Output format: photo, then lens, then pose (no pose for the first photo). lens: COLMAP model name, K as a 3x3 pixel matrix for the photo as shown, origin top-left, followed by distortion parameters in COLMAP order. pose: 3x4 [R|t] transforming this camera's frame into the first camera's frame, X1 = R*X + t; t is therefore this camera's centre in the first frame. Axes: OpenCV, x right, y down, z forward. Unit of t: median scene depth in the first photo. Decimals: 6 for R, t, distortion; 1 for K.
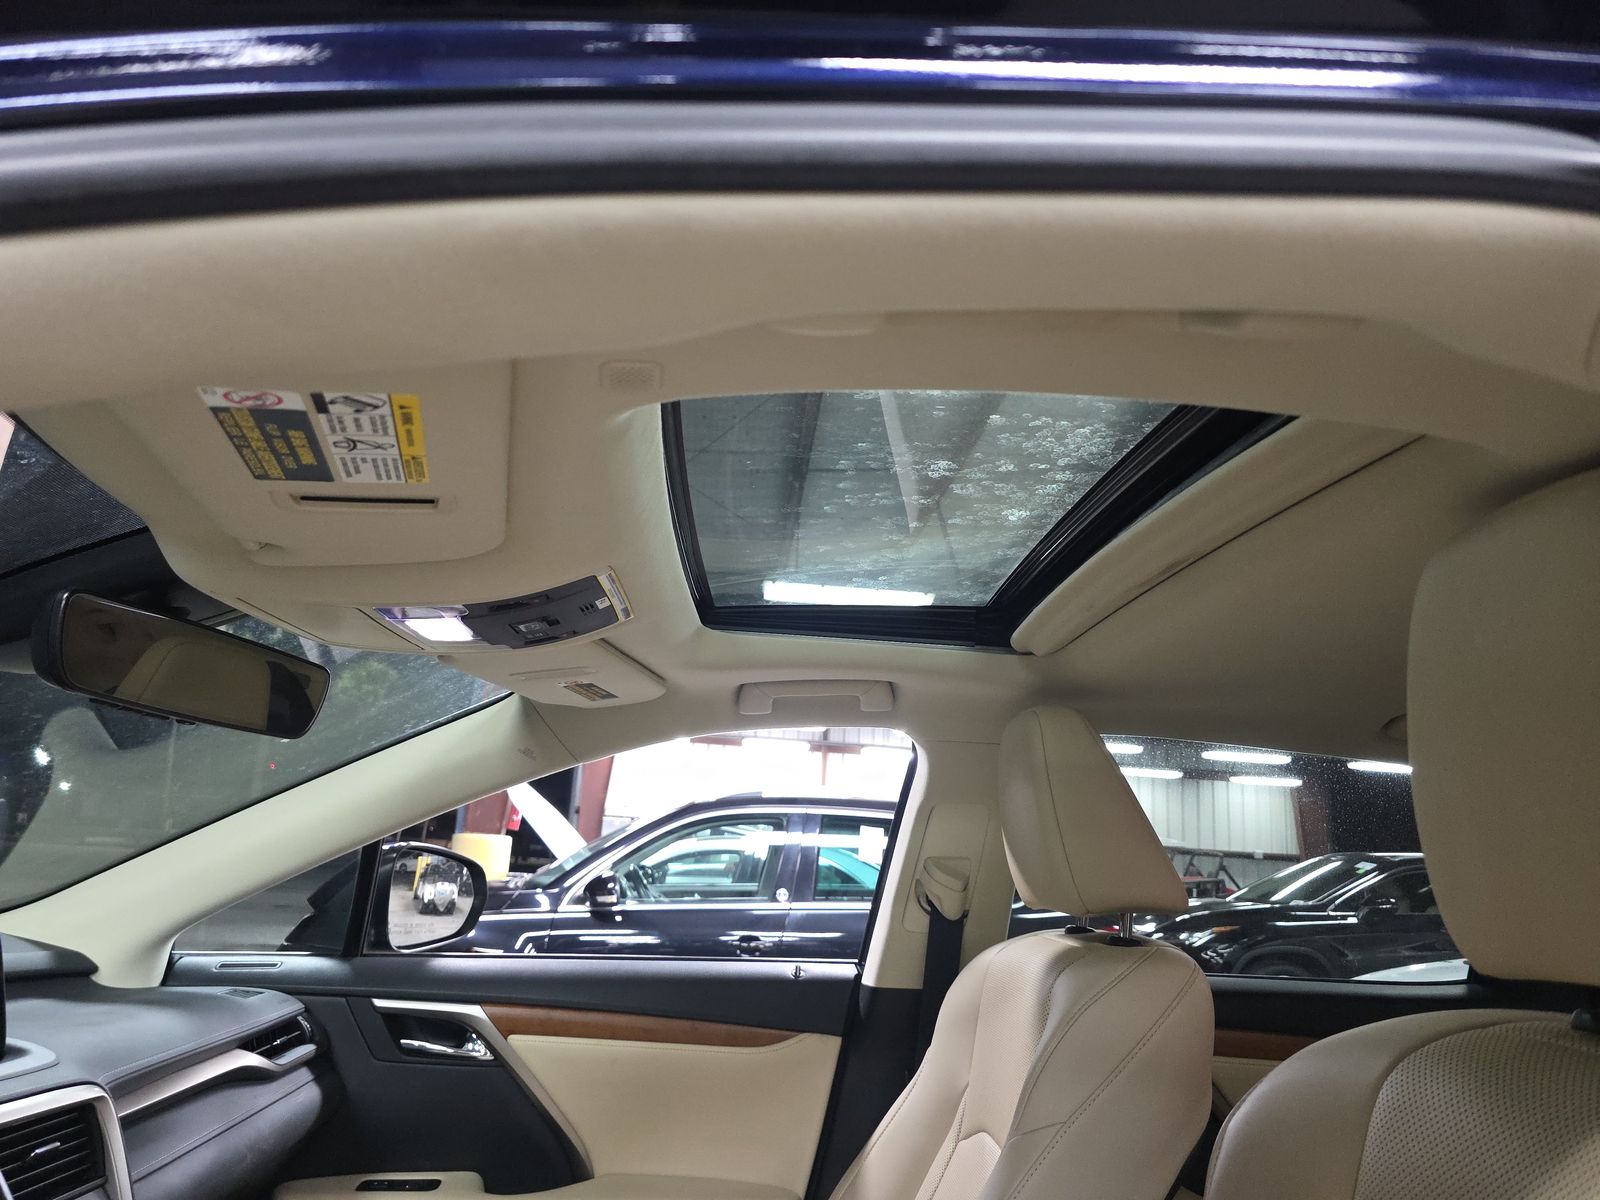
lens RADIAL K [[987.2, 0, 805.6], [0, 987.2, 585.9], [0, 0, 1]] dist [0.059764, -0.047740]
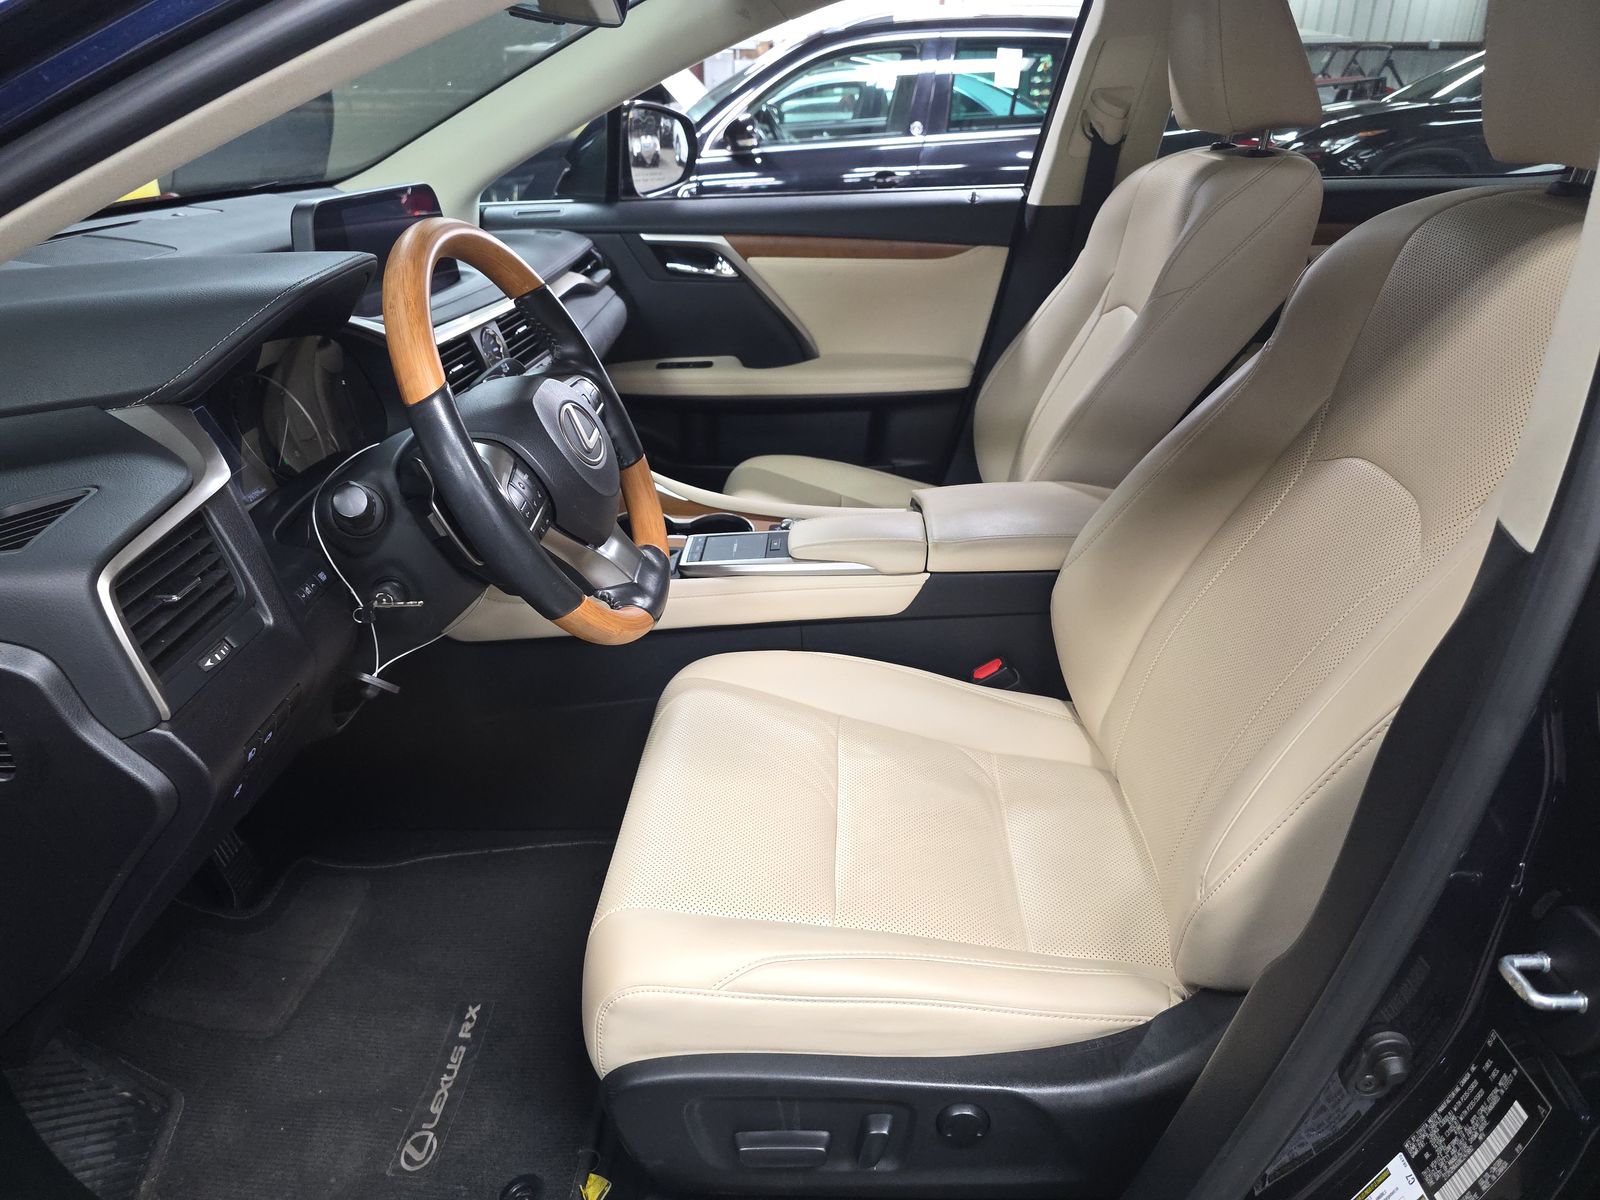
lens RADIAL K [[1194.9, 0, 796.2], [0, 1194.9, 621.6], [0, 0, 1]] dist [0.043890, -0.071663]
pose [[0.997121, -0.031031, -0.069189, -0.077094], [0.068155, 0.766721, 0.638353, -0.086524], [0.033241, -0.641231, 0.766628, -0.243655]]
